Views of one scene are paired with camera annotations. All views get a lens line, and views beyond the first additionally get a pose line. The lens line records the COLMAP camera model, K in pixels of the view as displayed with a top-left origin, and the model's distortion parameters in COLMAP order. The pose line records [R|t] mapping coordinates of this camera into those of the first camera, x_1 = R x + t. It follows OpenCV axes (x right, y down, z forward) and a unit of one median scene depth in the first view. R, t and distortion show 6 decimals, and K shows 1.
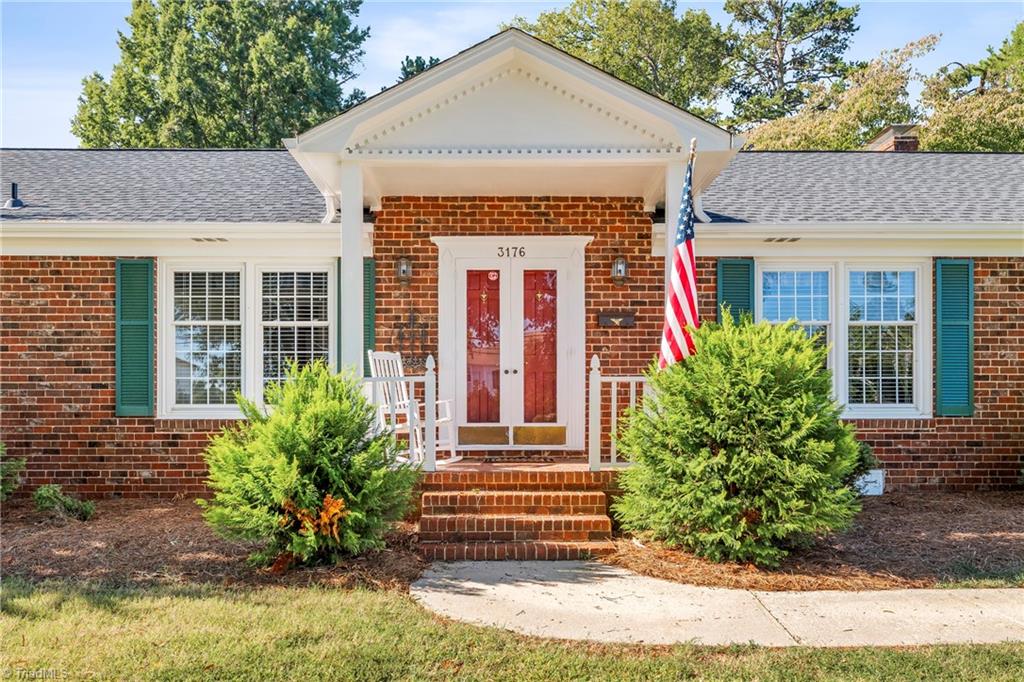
lens RADIAL K [[839.7, 0, 512.0], [0, 839.7, 341.0], [0, 0, 1]] dist [-0.003161, -0.000915]
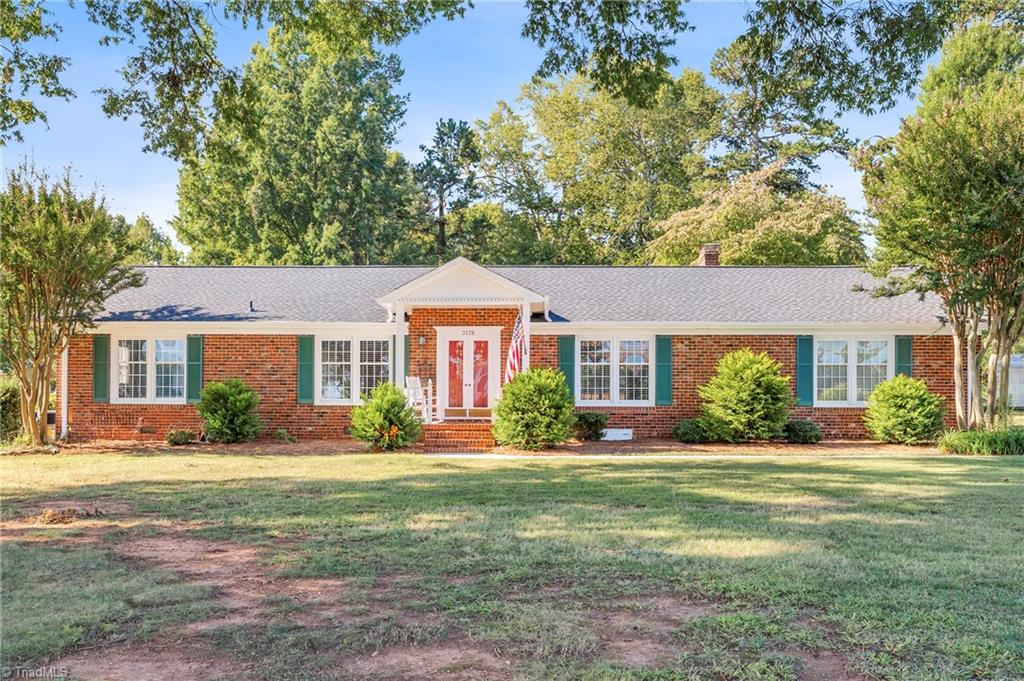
lens RADIAL K [[702.6, 0, 512.0], [0, 702.6, 340.5], [0, 0, 1]] dist [0.002204, 0.000397]
pose [[0.999766, 0.002283, -0.021526, 0.160225], [-0.002766, 0.999744, -0.022467, -0.042421], [0.021469, 0.022522, 0.999516, -0.919958]]
